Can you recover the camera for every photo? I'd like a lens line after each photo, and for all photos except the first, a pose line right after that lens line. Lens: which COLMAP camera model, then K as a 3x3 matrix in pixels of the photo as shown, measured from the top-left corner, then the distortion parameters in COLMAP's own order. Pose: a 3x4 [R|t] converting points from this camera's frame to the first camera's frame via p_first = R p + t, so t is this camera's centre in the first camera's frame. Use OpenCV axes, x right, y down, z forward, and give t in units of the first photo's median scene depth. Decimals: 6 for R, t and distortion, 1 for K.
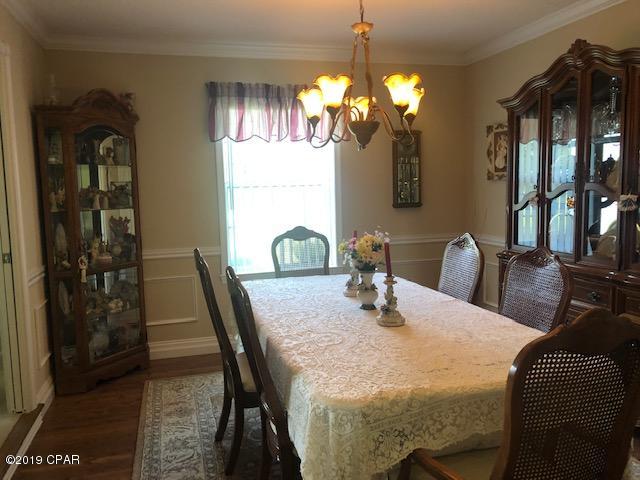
lens RADIAL K [[521.3, 0, 320.0], [0, 521.3, 240.0], [0, 0, 1]] dist [0.009812, -0.000161]
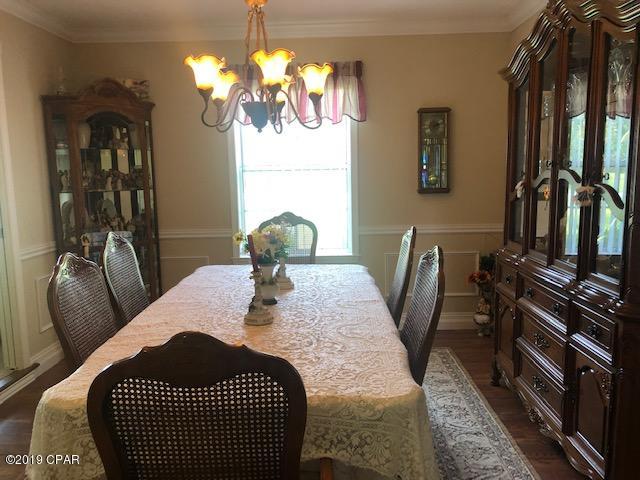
lens RADIAL K [[523.3, 0, 320.0], [0, 523.3, 240.0], [0, 0, 1]] dist [0.035593, -0.014326]
pose [[0.958594, 0.042282, -0.281621, 0.300618], [-0.031285, 0.998566, 0.043433, -0.018754], [0.283054, -0.032824, 0.958542, 0.077633]]
